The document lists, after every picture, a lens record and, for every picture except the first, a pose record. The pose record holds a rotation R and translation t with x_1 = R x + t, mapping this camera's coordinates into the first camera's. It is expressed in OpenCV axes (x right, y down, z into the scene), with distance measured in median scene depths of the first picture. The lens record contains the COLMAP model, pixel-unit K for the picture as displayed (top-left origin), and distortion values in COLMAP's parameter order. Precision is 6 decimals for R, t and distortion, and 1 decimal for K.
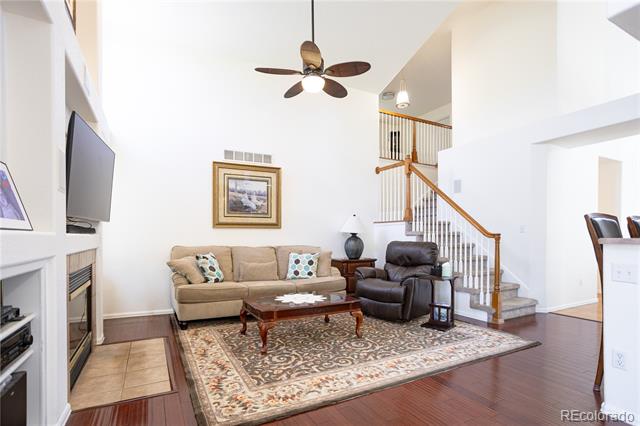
lens RADIAL K [[318.5, 0, 323.0], [0, 318.5, 237.9], [0, 0, 1]] dist [-0.033098, 0.000763]
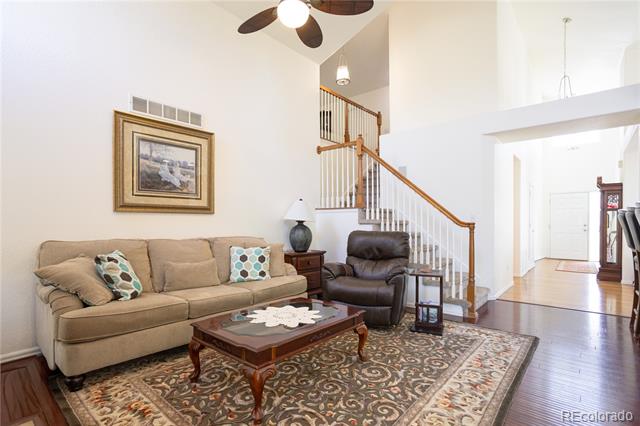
lens RADIAL K [[312.1, 0, 320.1], [0, 312.1, 222.6], [0, 0, 1]] dist [-0.037312, 0.026804]
pose [[0.932632, 0.005237, 0.360792, -0.183691], [-0.002742, 0.999969, -0.007426, -0.005092], [-0.360820, 0.005937, 0.932617, 0.256216]]
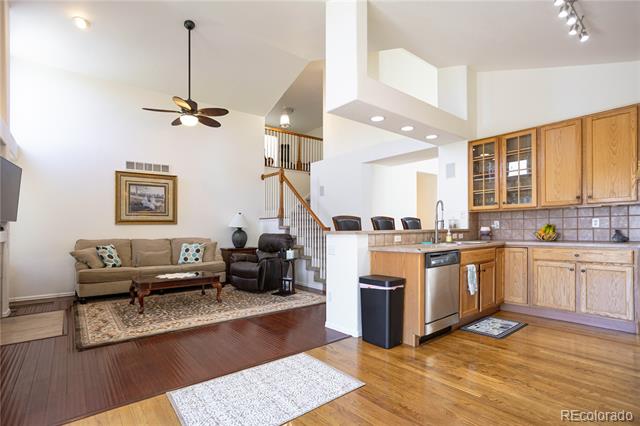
lens RADIAL K [[312.1, 0, 320.1], [0, 312.1, 222.6], [0, 0, 1]] dist [-0.037312, 0.026804]
pose [[0.983886, -0.004917, 0.178729, 0.229510], [0.008838, 0.999737, -0.021151, -0.005965], [-0.178579, 0.022390, 0.983671, -0.335998]]
